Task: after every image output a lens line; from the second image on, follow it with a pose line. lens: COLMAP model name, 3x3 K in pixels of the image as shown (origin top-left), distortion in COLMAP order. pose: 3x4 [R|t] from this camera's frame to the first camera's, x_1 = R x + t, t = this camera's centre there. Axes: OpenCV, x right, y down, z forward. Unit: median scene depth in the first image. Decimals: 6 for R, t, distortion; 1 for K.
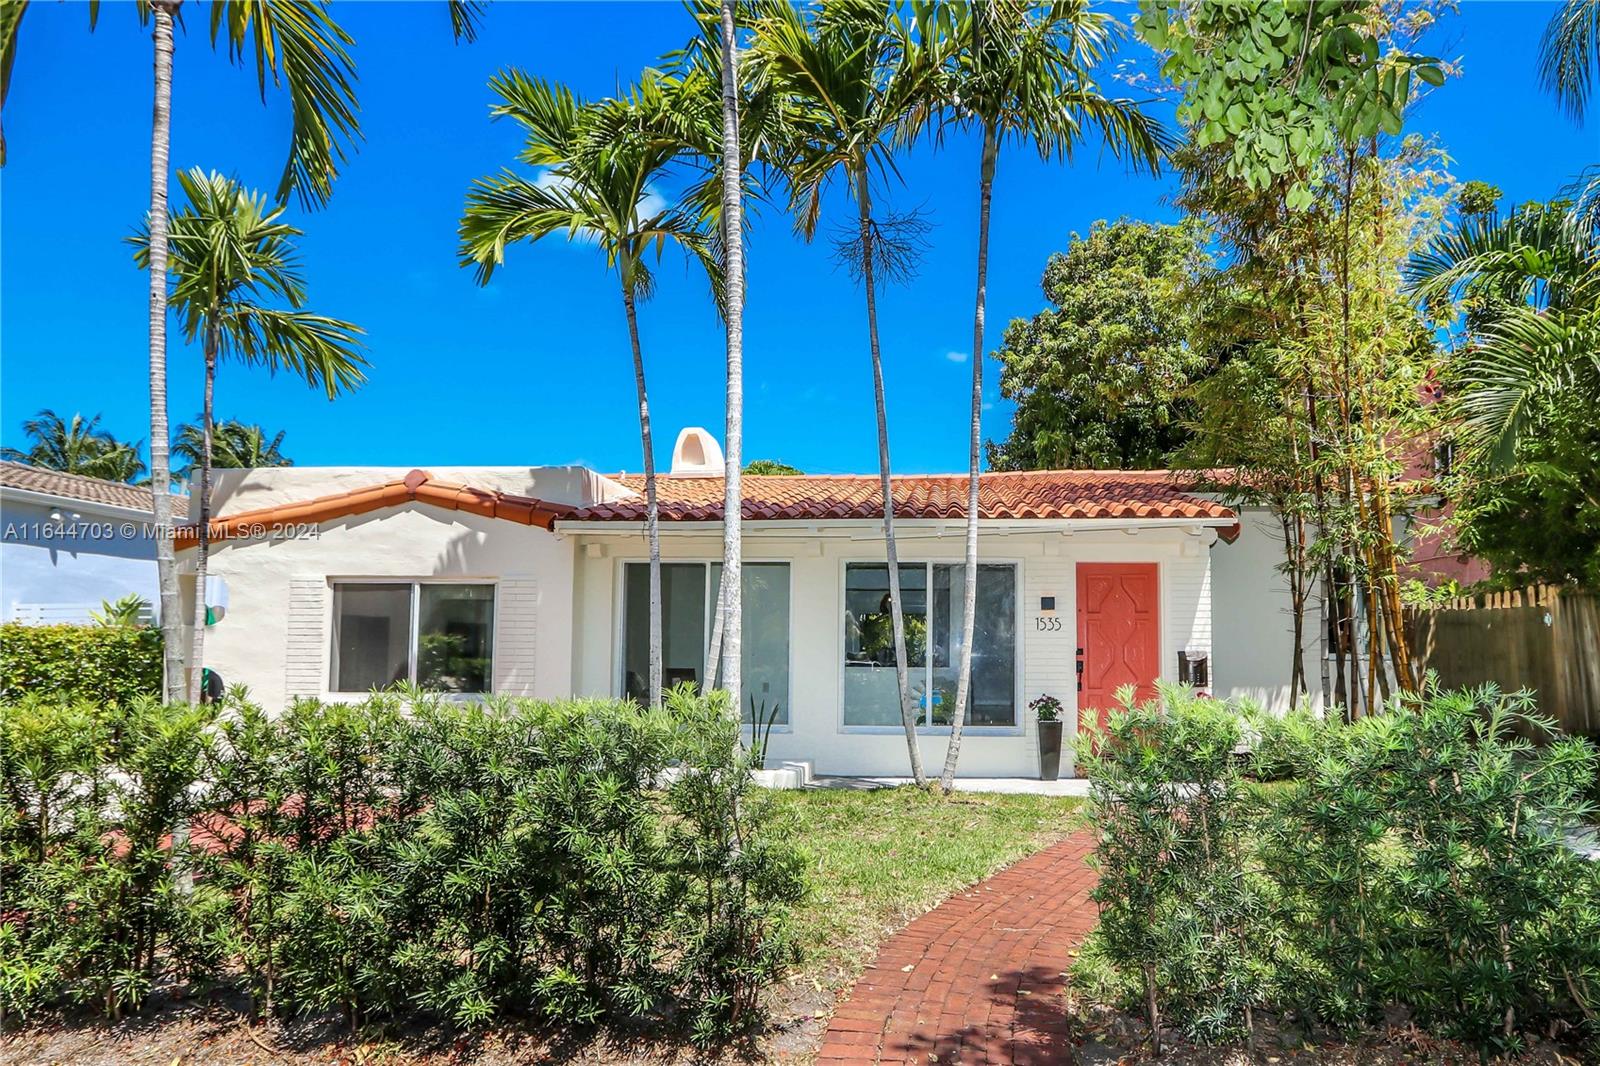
lens RADIAL K [[743.0, 0, 729.3], [0, 743.0, 578.7], [0, 0, 1]] dist [-0.009130, 0.000510]
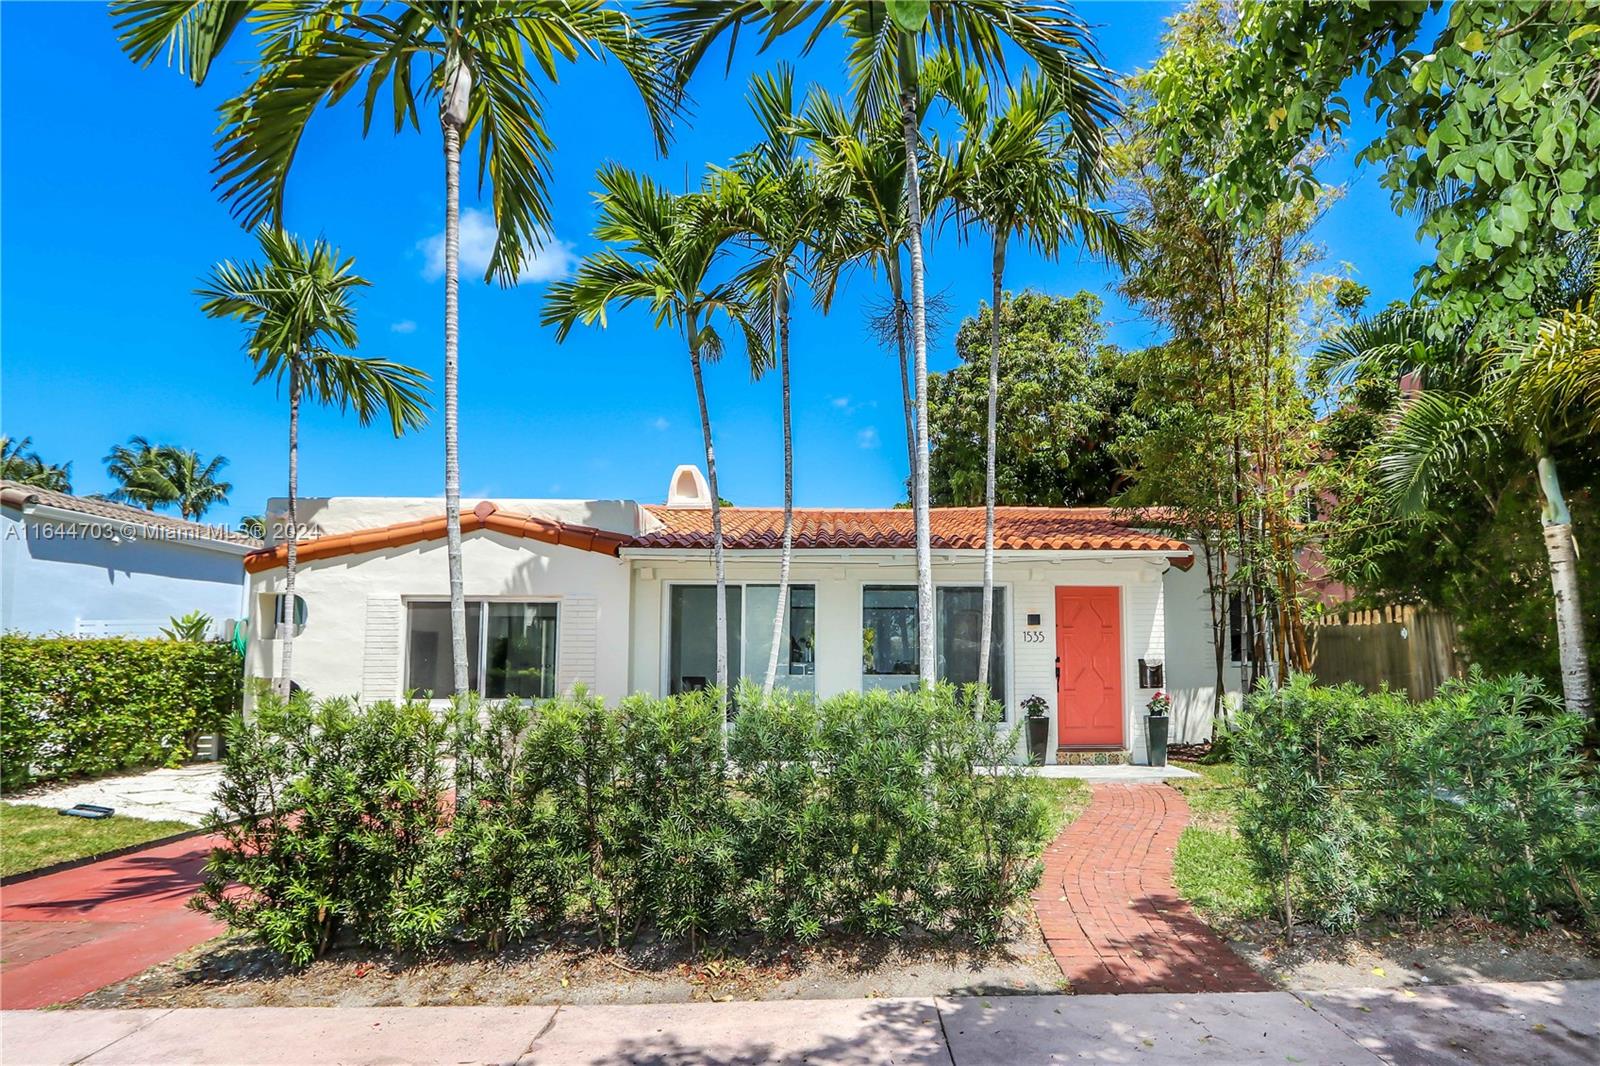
lens RADIAL K [[736.1, 0, 531.2], [0, 736.1, 590.3], [0, 0, 1]] dist [-0.009924, 0.000518]
pose [[0.997671, 0.003732, 0.068113, -0.431867], [-0.003025, 0.999940, -0.010489, 0.000219], [-0.068148, 0.010258, 0.997623, -0.123098]]
